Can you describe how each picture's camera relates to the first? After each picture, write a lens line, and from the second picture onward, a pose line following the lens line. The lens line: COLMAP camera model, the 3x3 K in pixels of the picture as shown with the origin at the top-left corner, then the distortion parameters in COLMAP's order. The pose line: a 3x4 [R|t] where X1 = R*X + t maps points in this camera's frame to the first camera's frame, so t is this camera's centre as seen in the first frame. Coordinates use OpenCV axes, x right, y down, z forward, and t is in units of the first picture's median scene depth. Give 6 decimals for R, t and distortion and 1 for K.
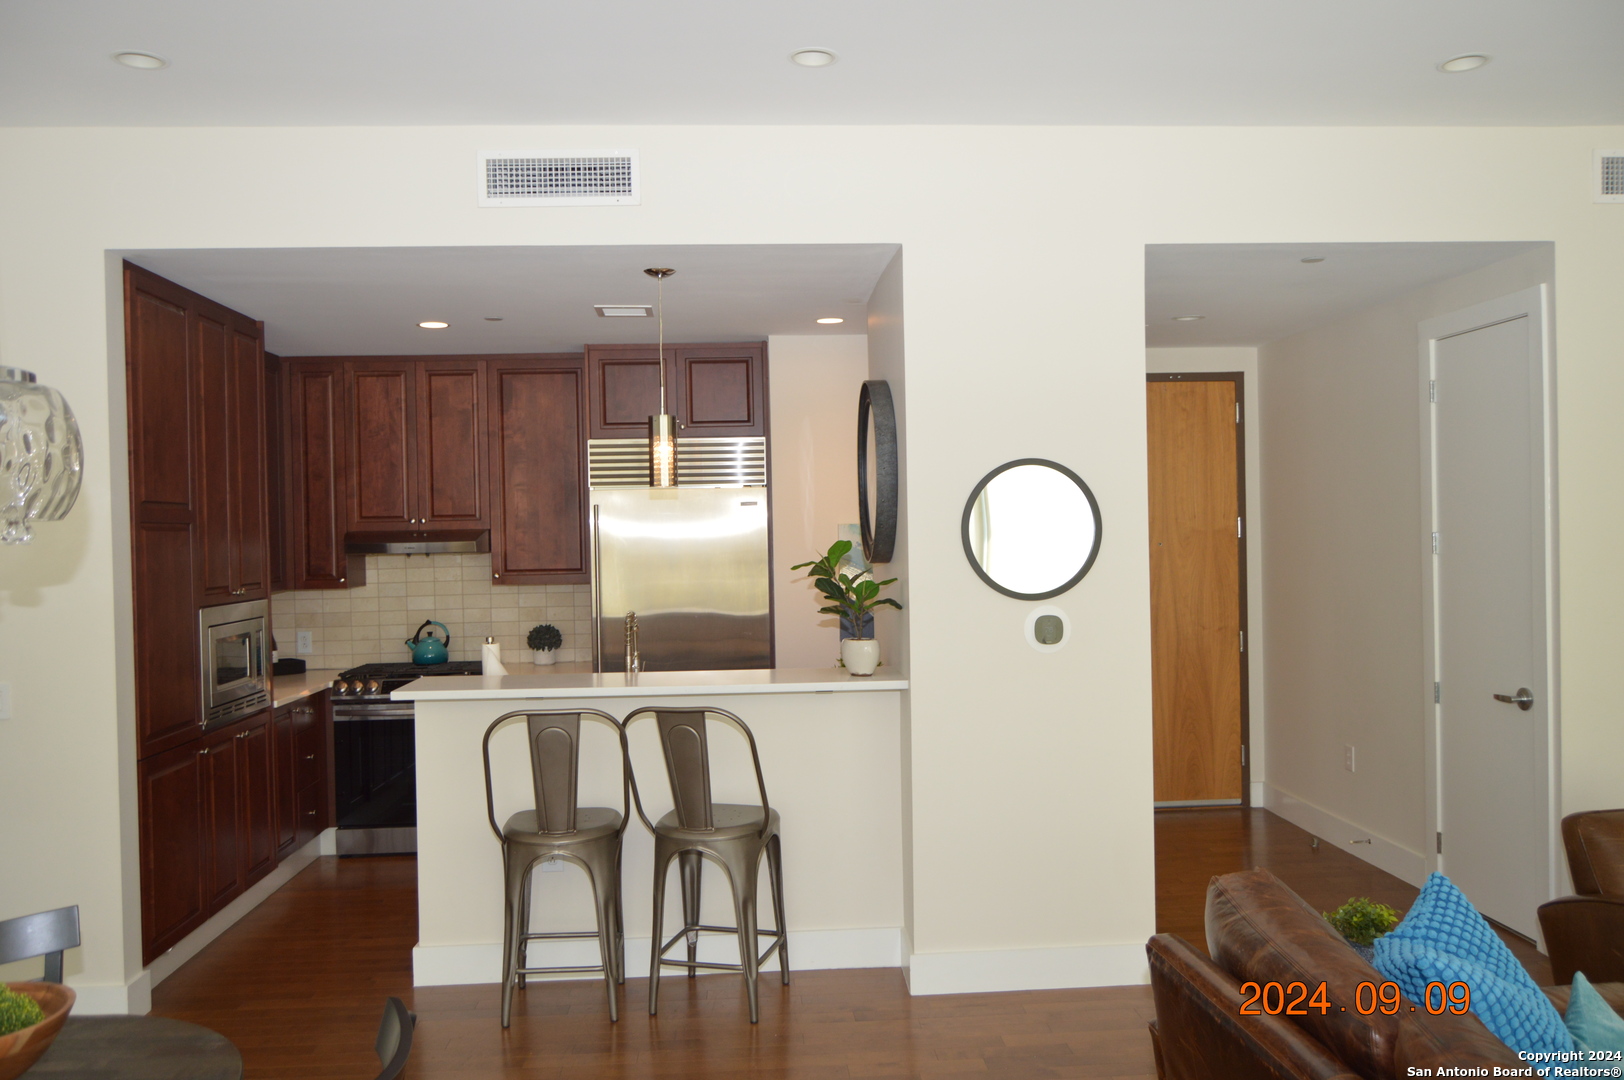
lens RADIAL K [[1285.2, 0, 813.2], [0, 1285.2, 546.0], [0, 0, 1]] dist [-0.015526, 0.023136]
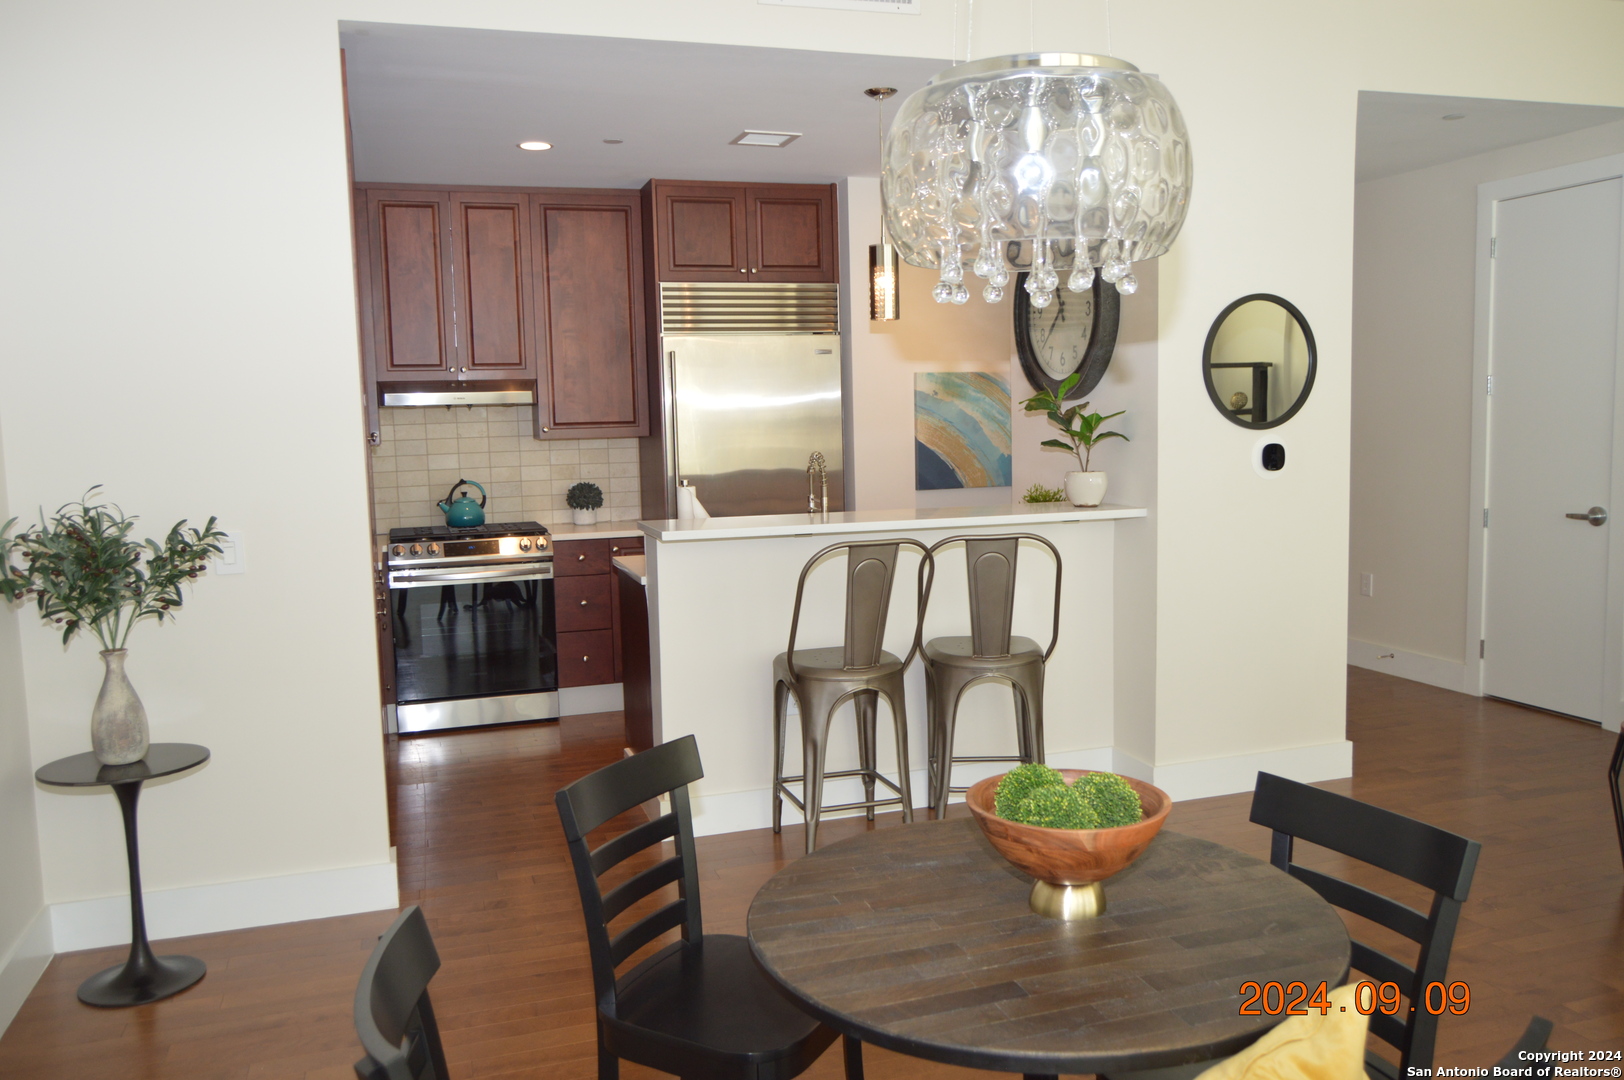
lens RADIAL K [[1285.2, 0, 814.2], [0, 1285.2, 546.9], [0, 0, 1]] dist [-0.015526, 0.023136]
pose [[0.966613, -0.030339, 0.254439, -0.320016], [0.008123, 0.996095, 0.087914, 0.029885], [-0.256113, -0.082911, 0.963085, 0.048365]]
